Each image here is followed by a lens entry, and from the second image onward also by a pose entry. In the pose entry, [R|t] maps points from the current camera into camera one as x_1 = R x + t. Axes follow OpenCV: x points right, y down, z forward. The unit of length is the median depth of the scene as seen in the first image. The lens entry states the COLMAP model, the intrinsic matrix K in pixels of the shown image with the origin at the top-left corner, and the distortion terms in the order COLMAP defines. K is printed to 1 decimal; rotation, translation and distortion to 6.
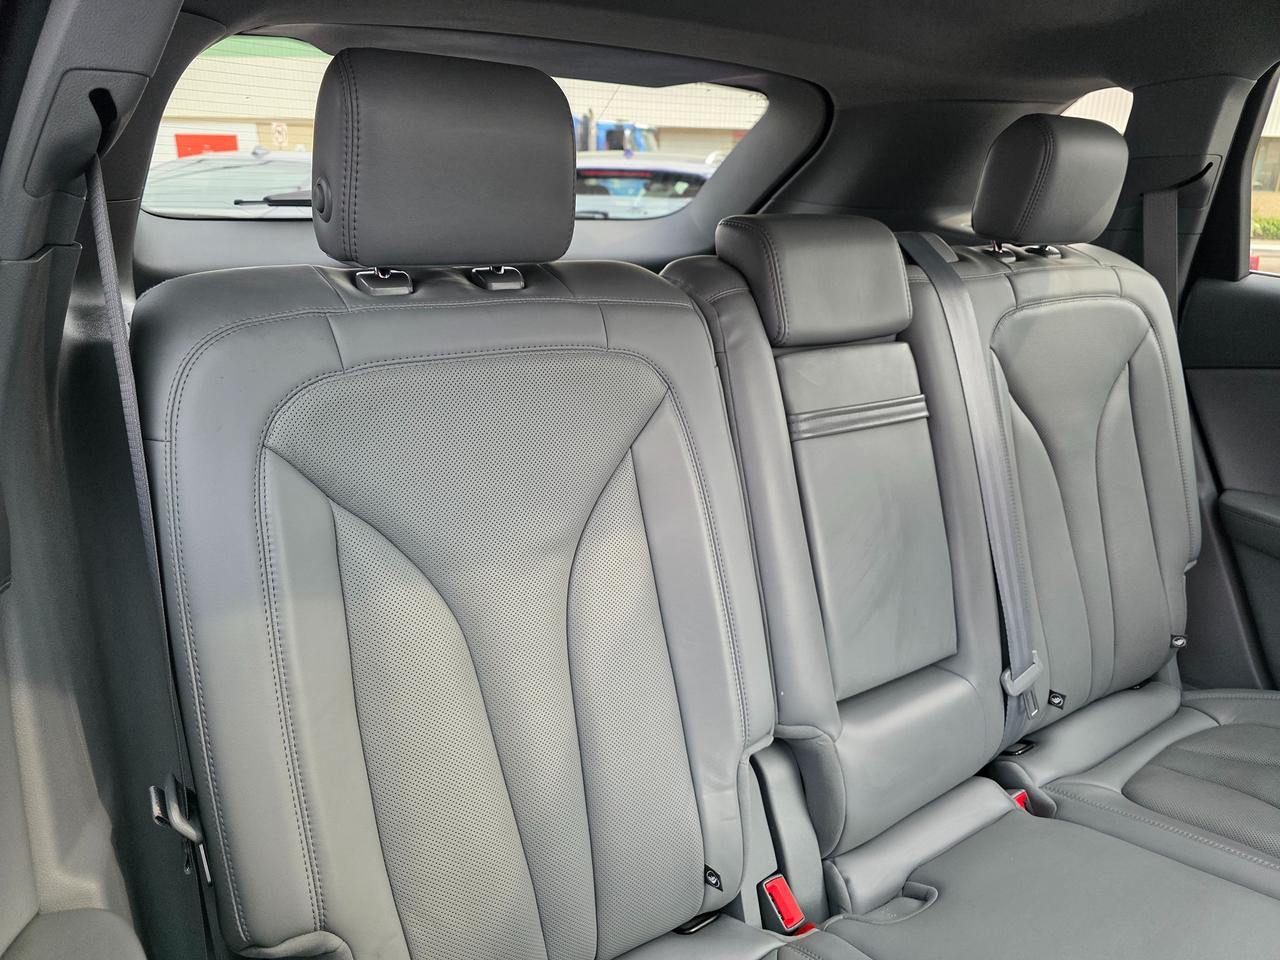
lens RADIAL K [[852.1, 0, 634.3], [0, 852.1, 487.5], [0, 0, 1]] dist [0.037783, -0.035004]
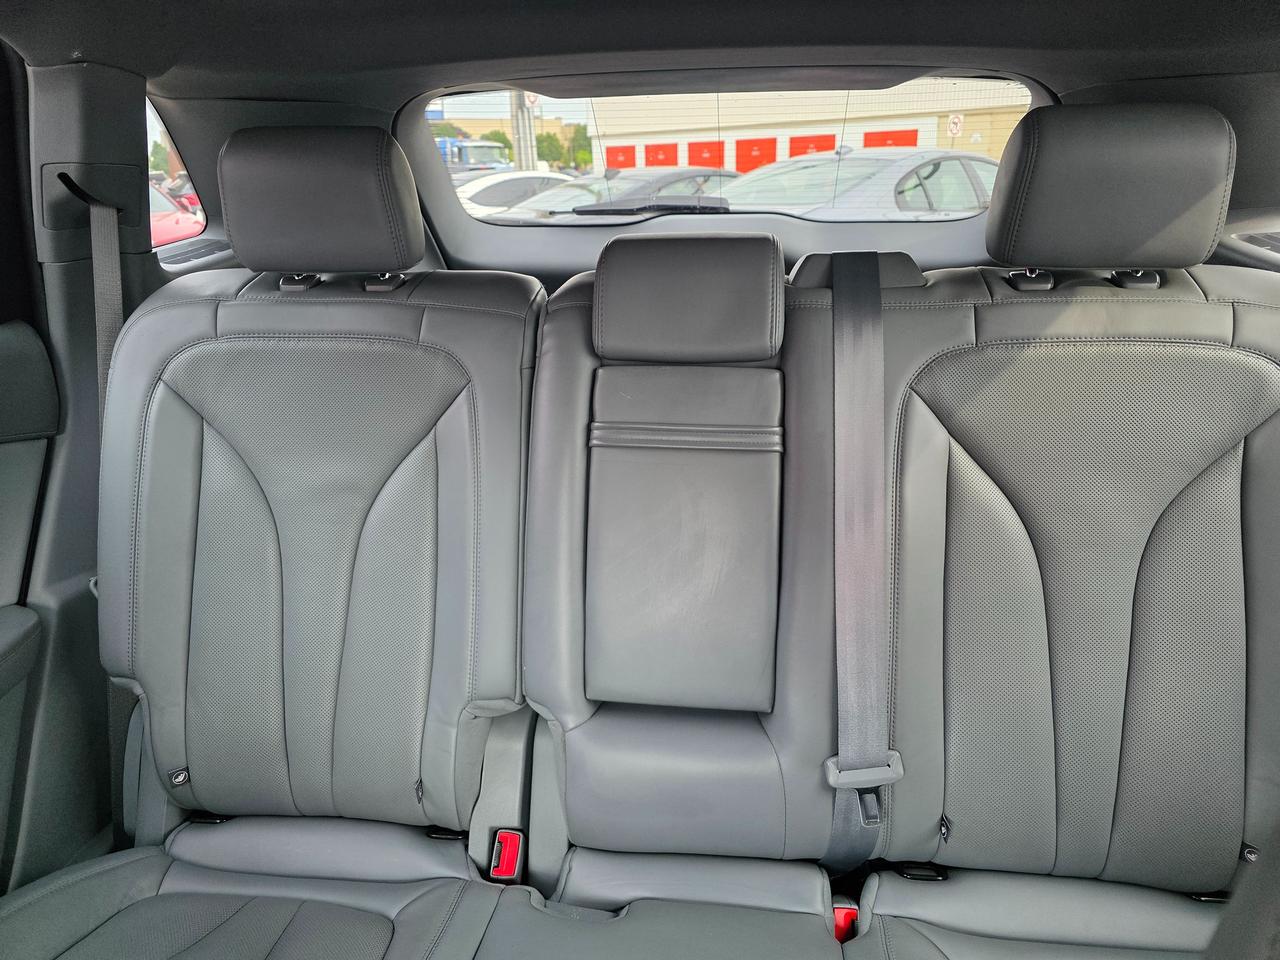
lens RADIAL K [[852.1, 0, 627.7], [0, 852.1, 474.8], [0, 0, 1]] dist [0.037783, -0.035004]
pose [[0.761788, 0.185101, -0.620819, 0.754714], [-0.186889, 0.980360, 0.062974, -0.081673], [0.620283, 0.068052, 0.781420, 0.169364]]
